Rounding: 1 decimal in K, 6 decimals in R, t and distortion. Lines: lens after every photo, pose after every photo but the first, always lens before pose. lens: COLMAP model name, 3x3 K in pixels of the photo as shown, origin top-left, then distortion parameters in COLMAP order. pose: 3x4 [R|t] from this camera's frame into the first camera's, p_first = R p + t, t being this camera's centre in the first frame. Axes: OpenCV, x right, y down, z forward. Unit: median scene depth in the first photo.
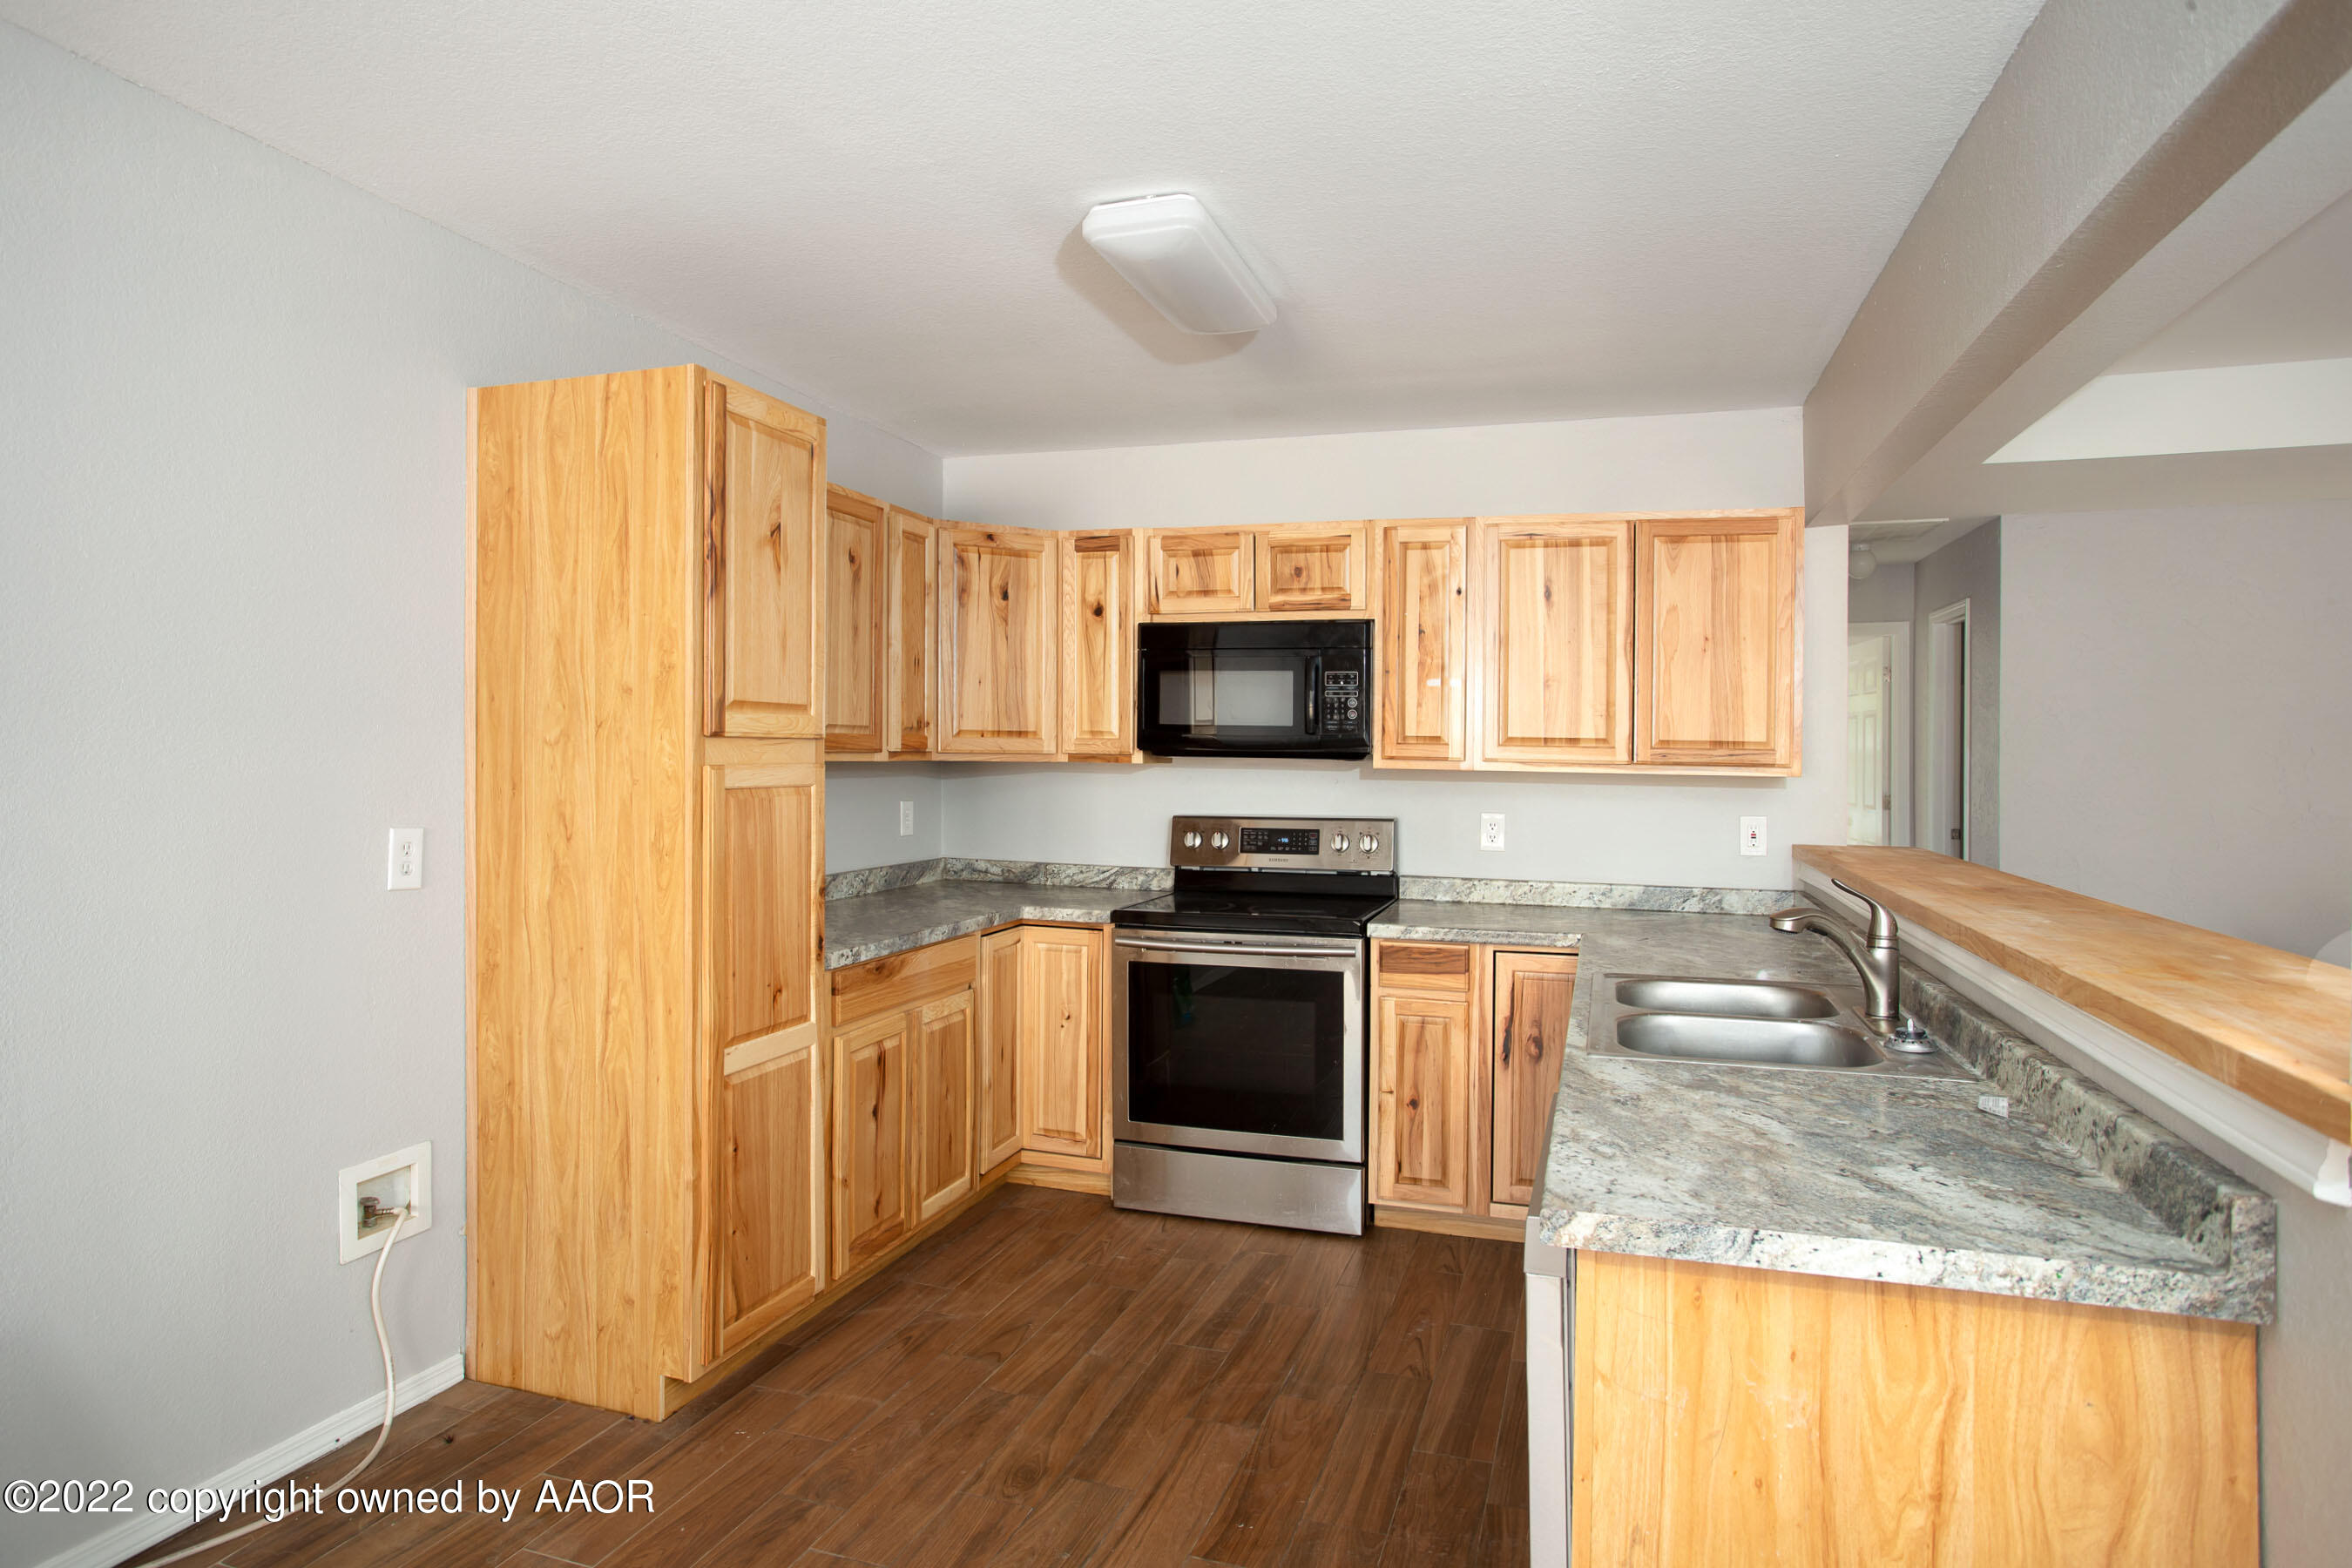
lens RADIAL K [[1242.0, 0, 1155.5], [0, 1242.0, 797.7], [0, 0, 1]] dist [-0.026368, 0.004039]
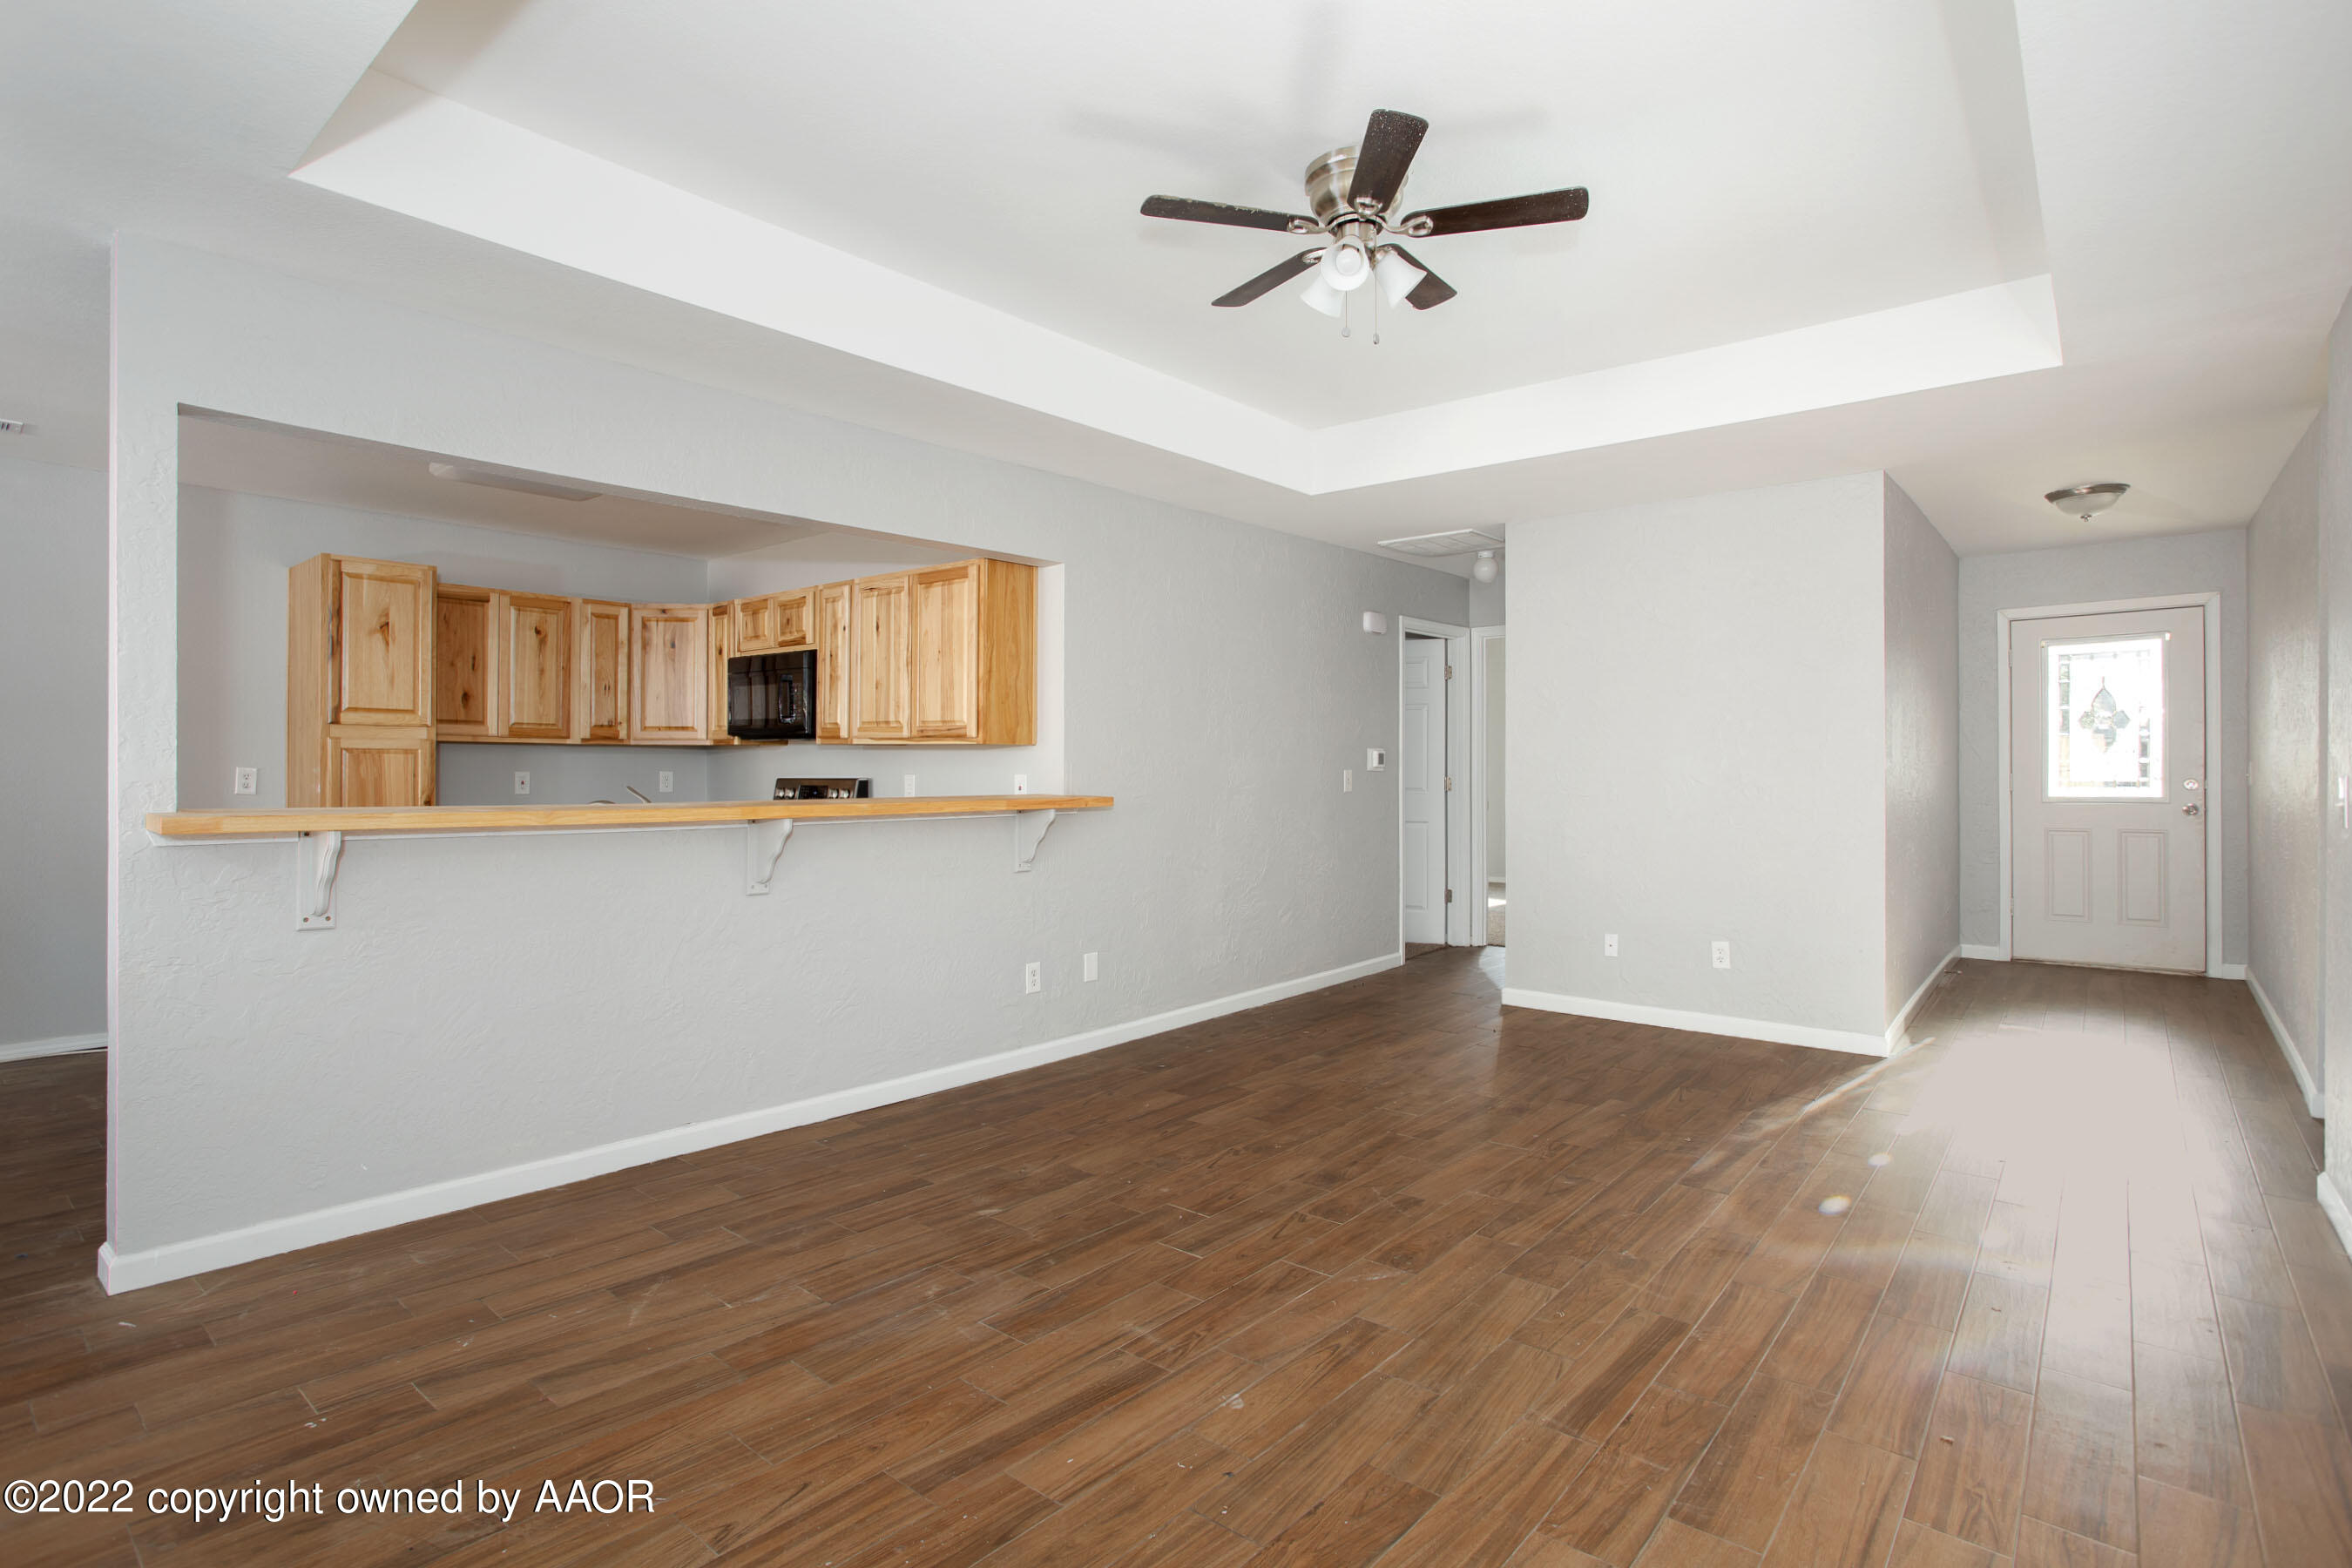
lens RADIAL K [[1152.5, 0, 1143.5], [0, 1152.5, 749.0], [0, 0, 1]] dist [-0.065836, 0.025434]
pose [[0.909397, -0.012809, -0.415733, 1.192773], [-0.013282, 0.998122, -0.059806, 0.062893], [0.415718, 0.059909, 0.907518, -0.119400]]
